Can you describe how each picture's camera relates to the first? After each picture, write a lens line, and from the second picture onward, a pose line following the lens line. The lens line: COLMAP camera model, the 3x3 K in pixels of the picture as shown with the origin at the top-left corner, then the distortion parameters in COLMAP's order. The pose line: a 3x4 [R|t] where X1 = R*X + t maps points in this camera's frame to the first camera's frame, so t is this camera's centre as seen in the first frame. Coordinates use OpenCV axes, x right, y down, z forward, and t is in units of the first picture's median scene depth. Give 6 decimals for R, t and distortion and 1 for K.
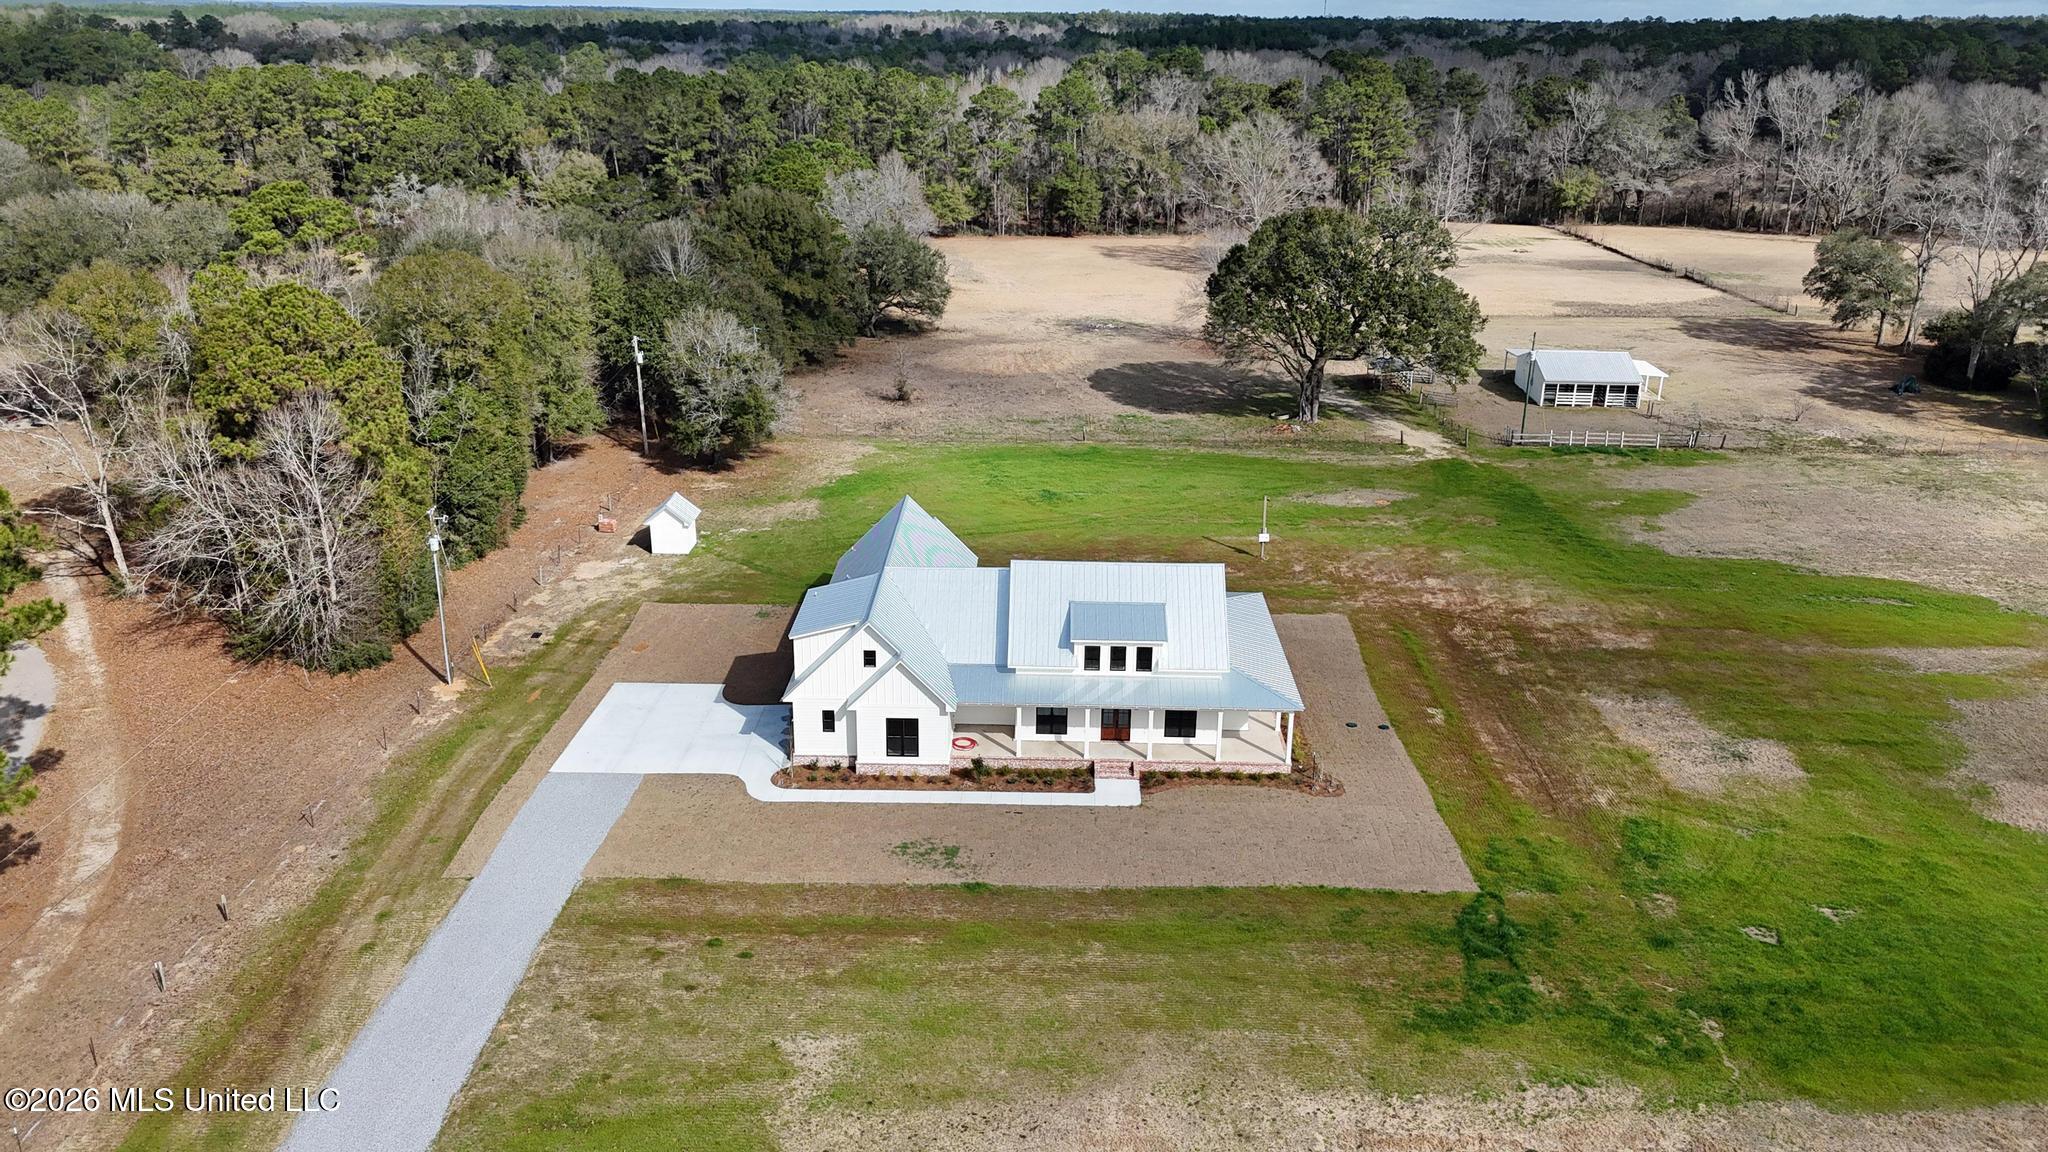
lens RADIAL K [[1497.1, 0, 1025.6], [0, 1497.1, 580.7], [0, 0, 1]] dist [0.082645, -0.089657]
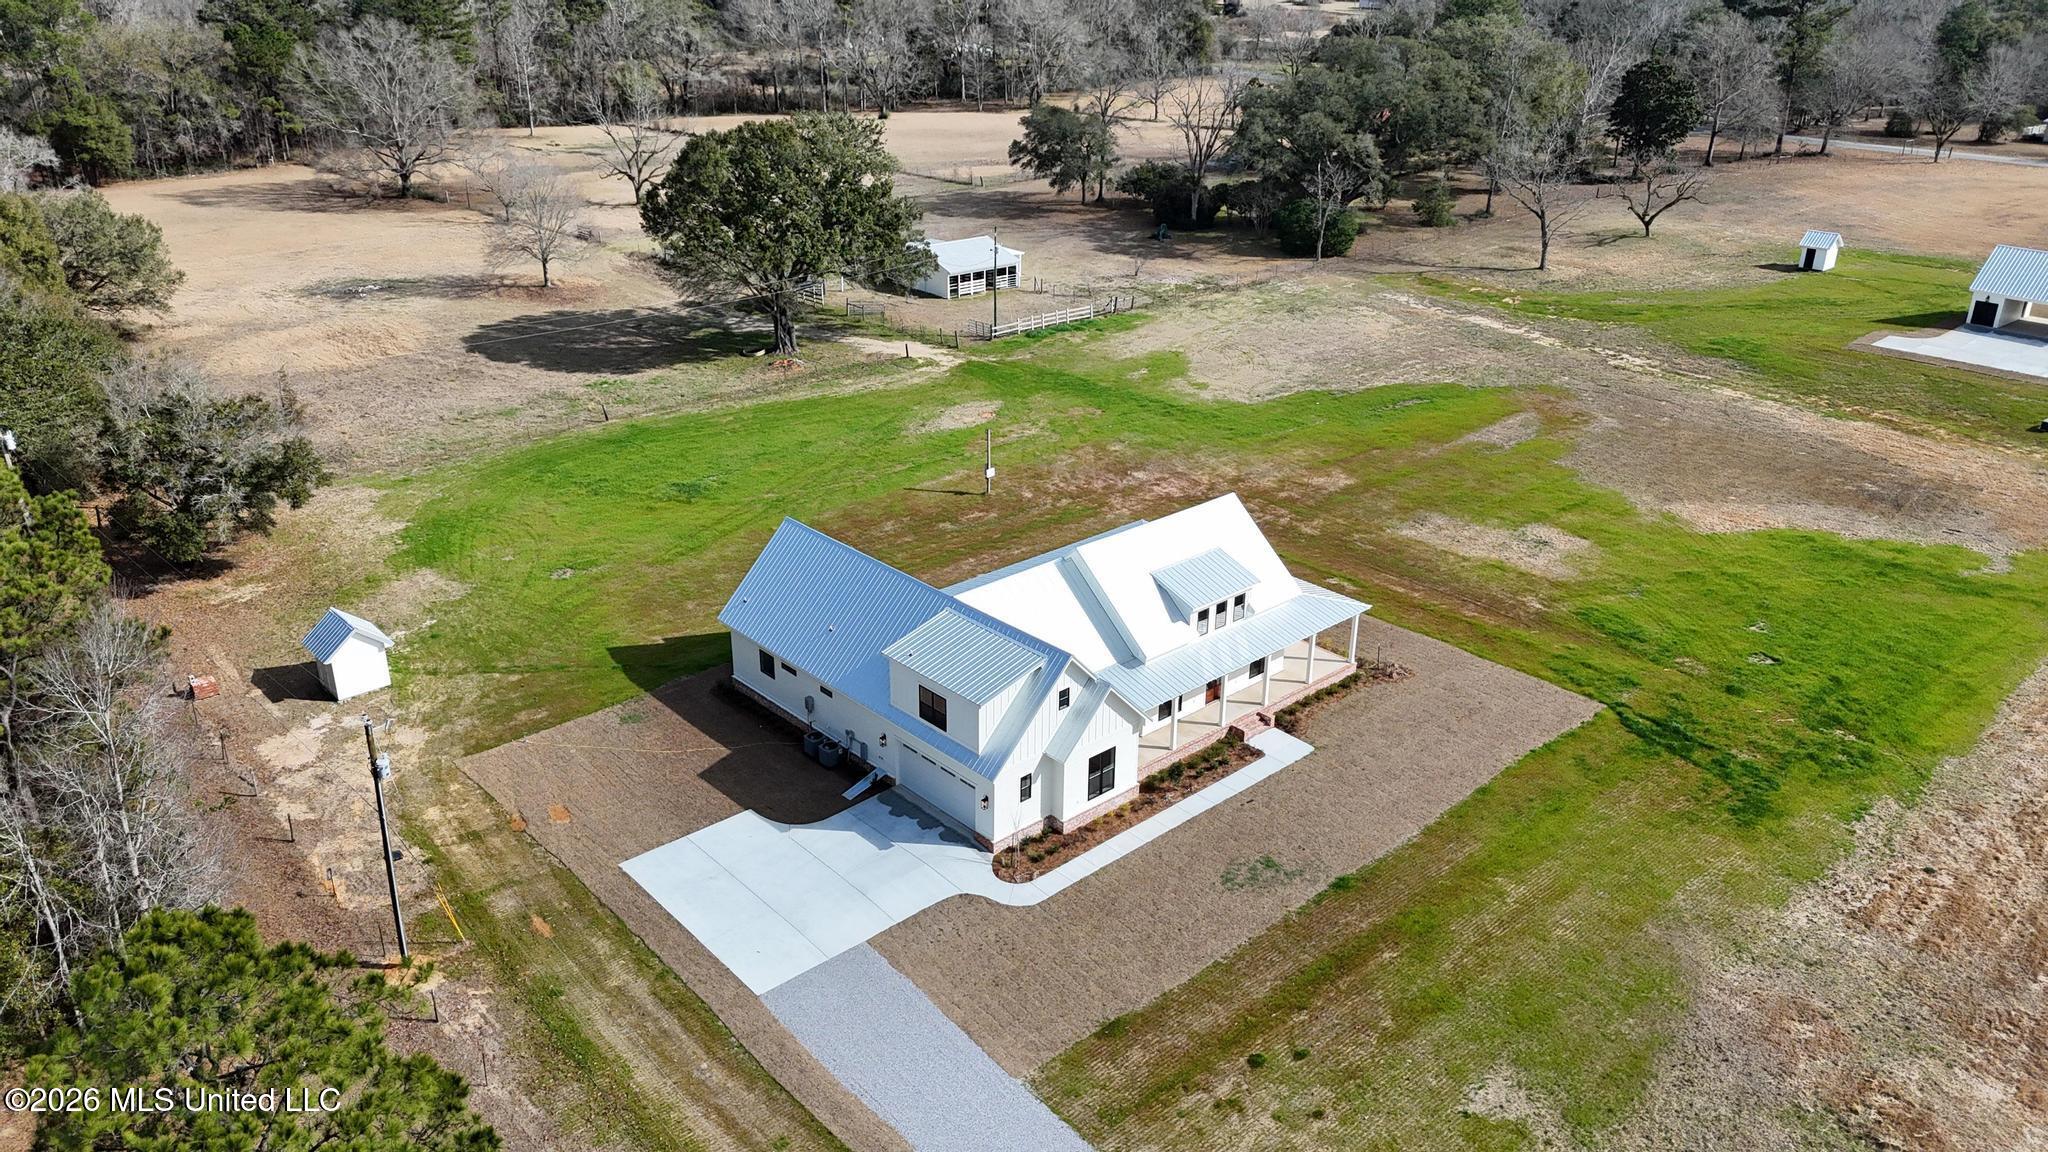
lens RADIAL K [[1497.1, 0, 1025.6], [0, 1497.1, 580.7], [0, 0, 1]] dist [0.082645, -0.089657]
pose [[0.725753, -0.281015, 0.627944, -0.624601], [0.238932, 0.958910, 0.152978, -0.145065], [-0.645131, 0.039012, 0.763075, 0.359963]]
